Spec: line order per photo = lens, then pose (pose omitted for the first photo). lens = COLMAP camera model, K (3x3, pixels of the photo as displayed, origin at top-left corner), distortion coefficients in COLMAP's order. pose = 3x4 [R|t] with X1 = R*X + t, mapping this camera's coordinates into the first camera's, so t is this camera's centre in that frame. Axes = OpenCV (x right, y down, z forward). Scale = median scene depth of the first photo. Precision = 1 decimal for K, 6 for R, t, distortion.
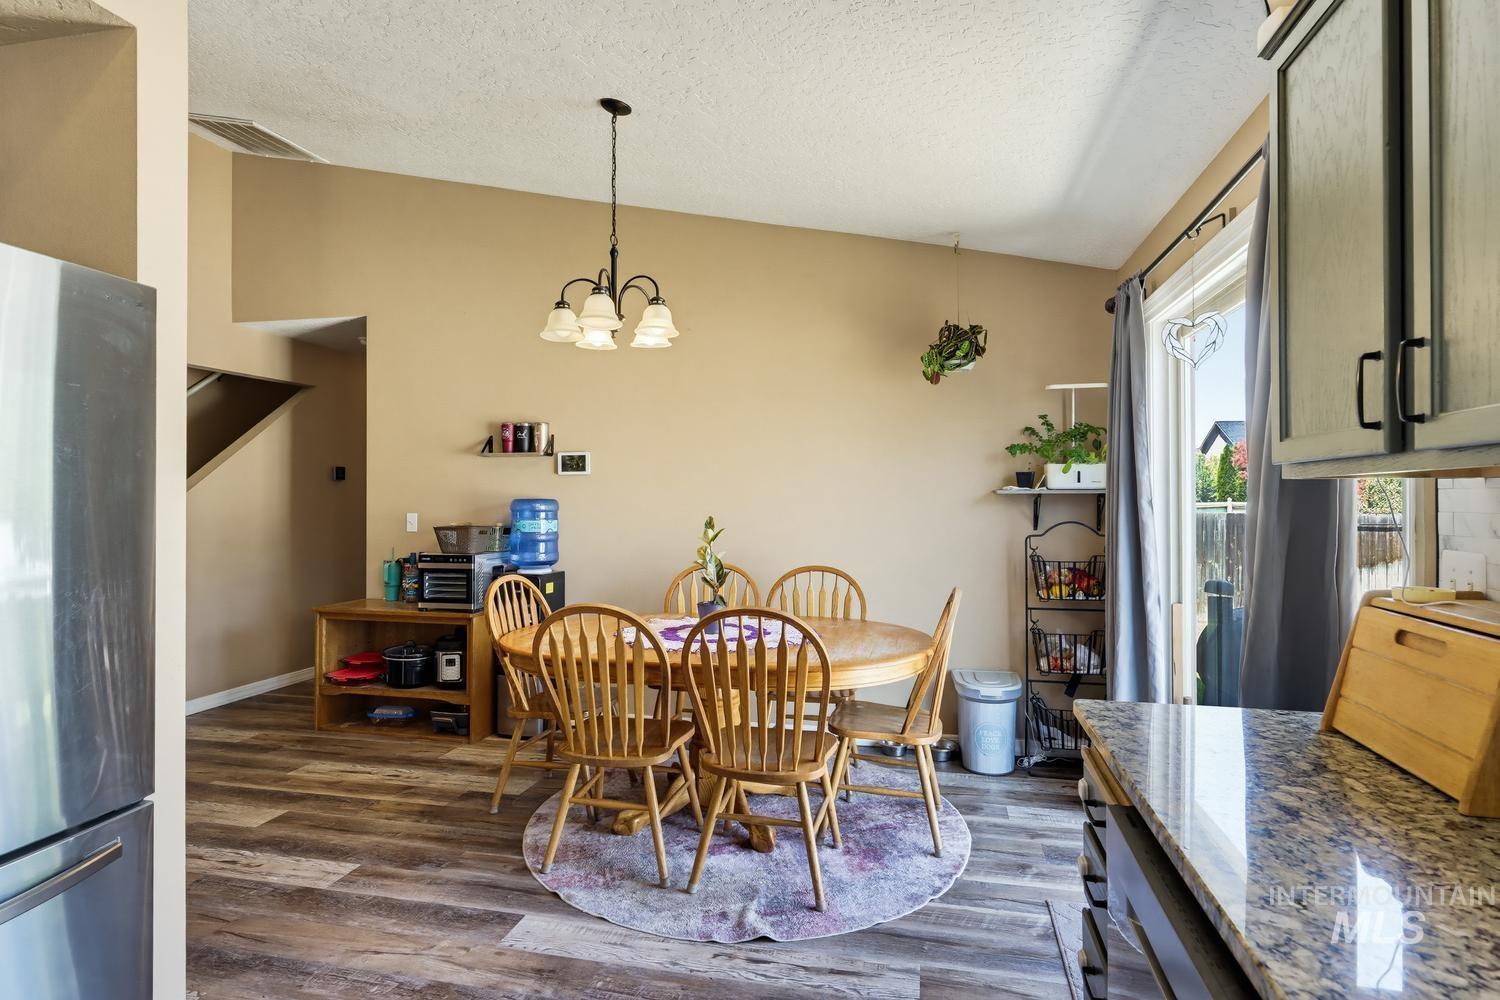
lens RADIAL K [[793.2, 0, 755.0], [0, 793.2, 491.4], [0, 0, 1]] dist [0.003297, 0.000774]
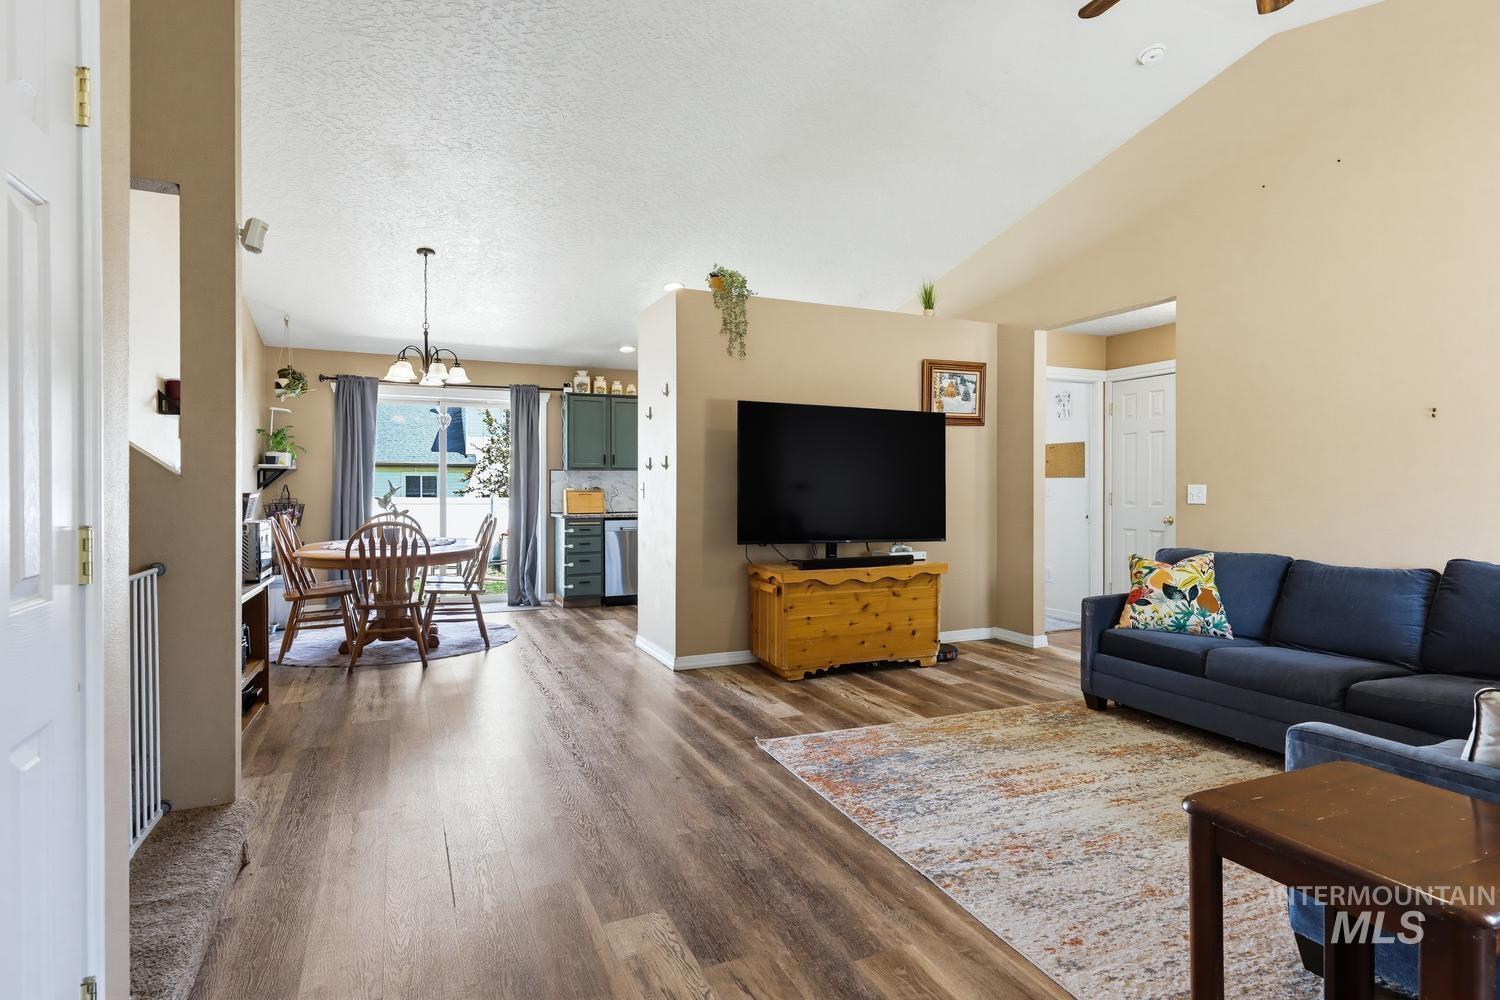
lens RADIAL K [[792.2, 0, 769.8], [0, 792.2, 488.2], [0, 0, 1]] dist [0.003278, 0.000020]
pose [[-0.614859, -0.006903, 0.788607, -1.723756], [-0.011168, 0.999938, 0.000046, 0.034241], [-0.788558, -0.008778, -0.614898, 1.232856]]
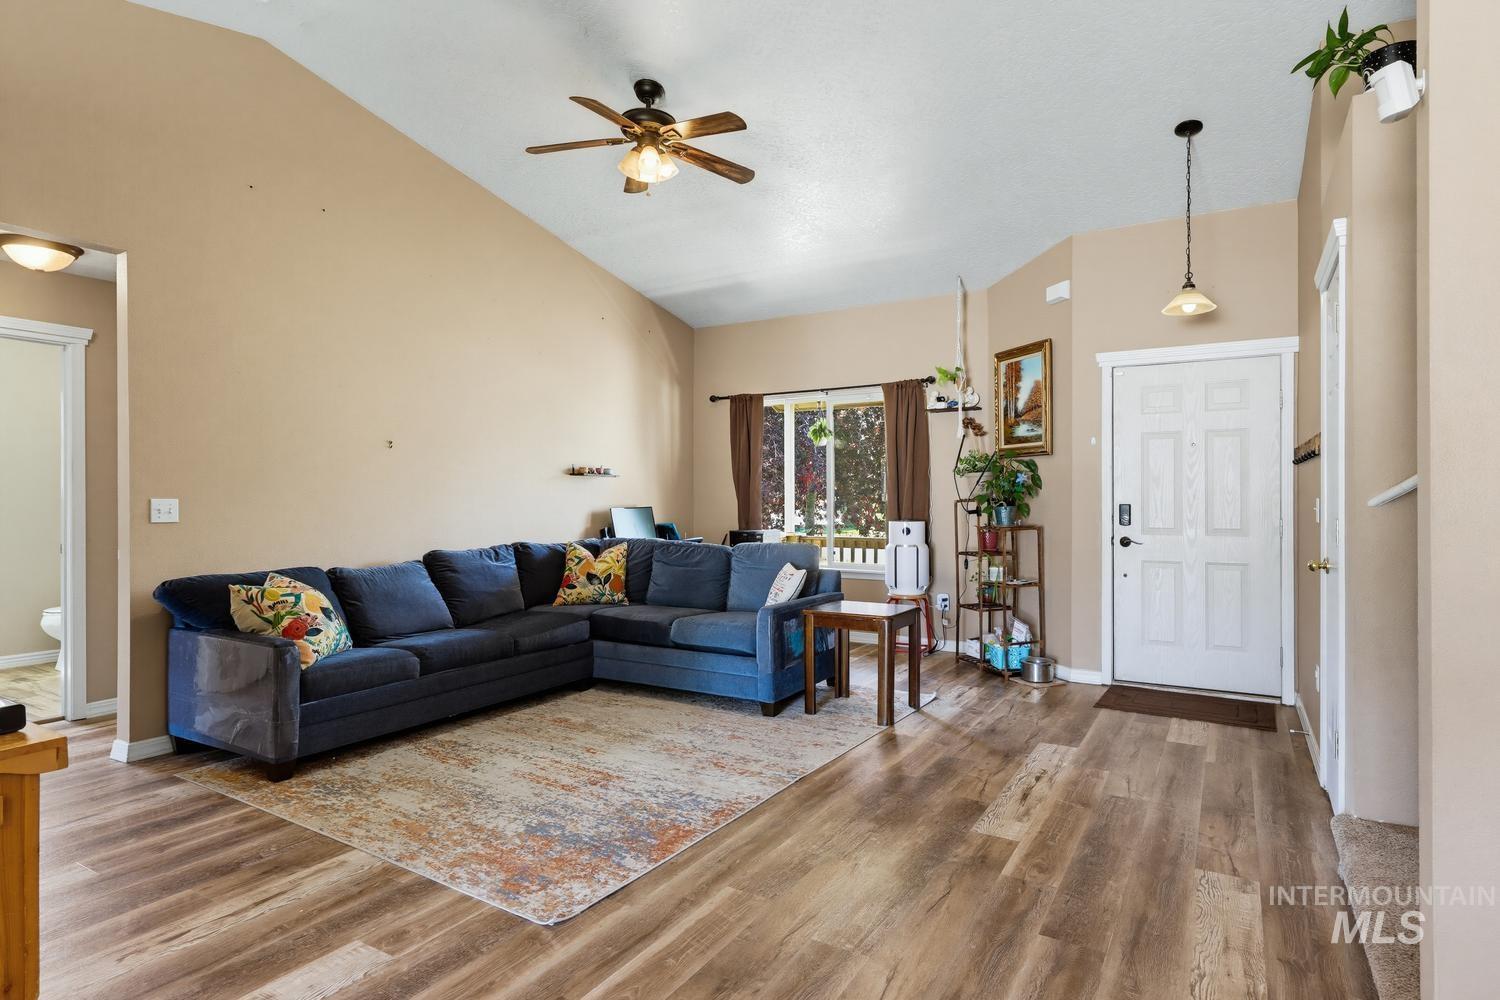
lens RADIAL K [[790.5, 0, 771.9], [0, 790.5, 499.4], [0, 0, 1]] dist [0.000667, -0.000036]
pose [[-0.296958, -0.001906, -0.954888, -0.447589], [0.009606, 0.999941, -0.004983, 0.034590], [0.954842, -0.010653, -0.296923, 0.978515]]
